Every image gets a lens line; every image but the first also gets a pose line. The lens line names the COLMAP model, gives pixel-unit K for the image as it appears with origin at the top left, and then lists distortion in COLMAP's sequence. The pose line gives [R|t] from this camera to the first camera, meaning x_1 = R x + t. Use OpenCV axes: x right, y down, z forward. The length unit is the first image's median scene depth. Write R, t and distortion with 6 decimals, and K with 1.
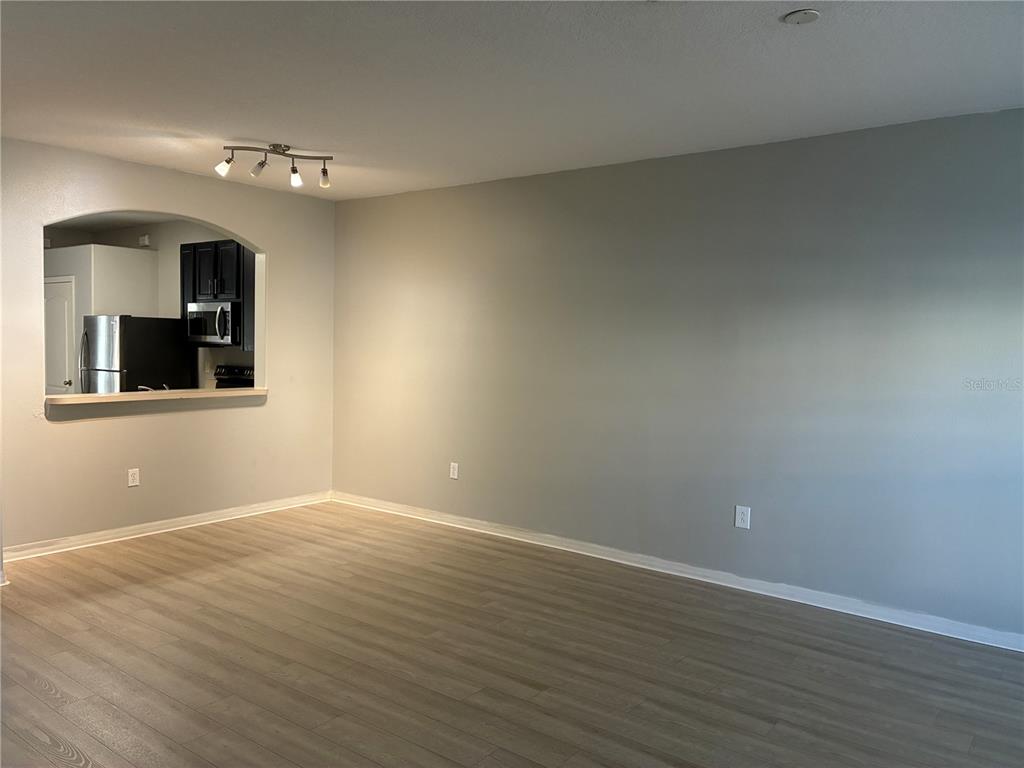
lens RADIAL K [[790.2, 0, 512.0], [0, 790.2, 384.0], [0, 0, 1]] dist [0.011205, -0.002055]
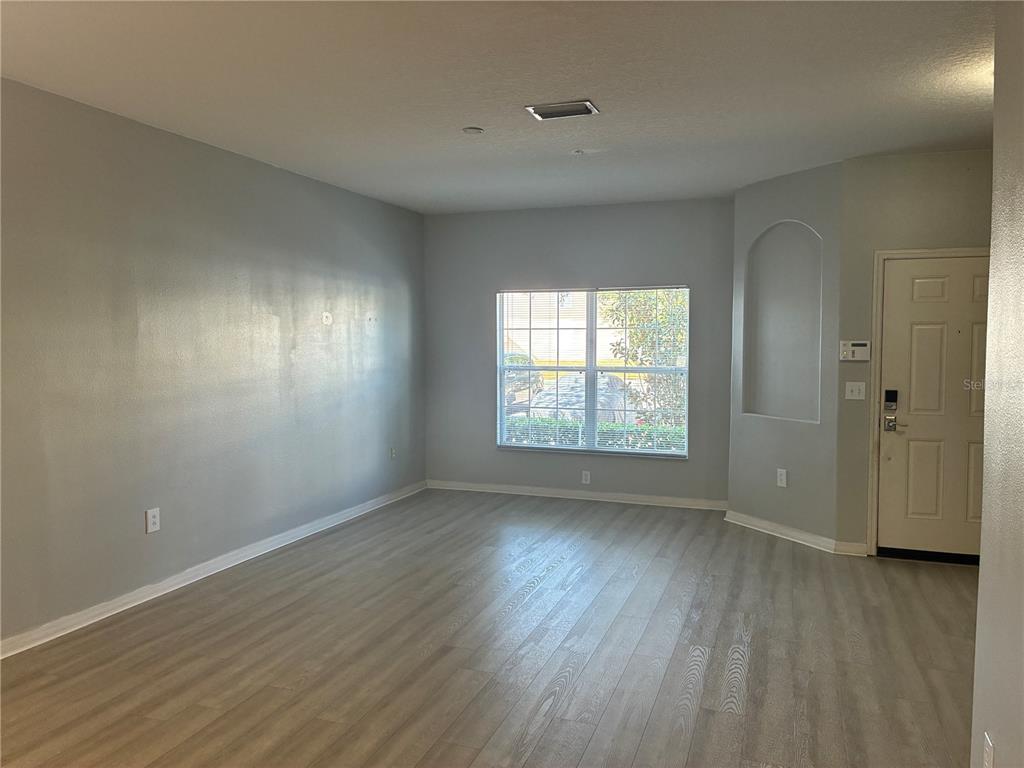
lens RADIAL K [[778.4, 0, 512.0], [0, 778.4, 384.0], [0, 0, 1]] dist [0.064714, -0.030268]
pose [[-0.311666, -0.076617, 0.947098, -0.672671], [0.045861, 0.994369, 0.095533, -0.059565], [-0.949084, 0.073210, -0.306397, 0.814216]]
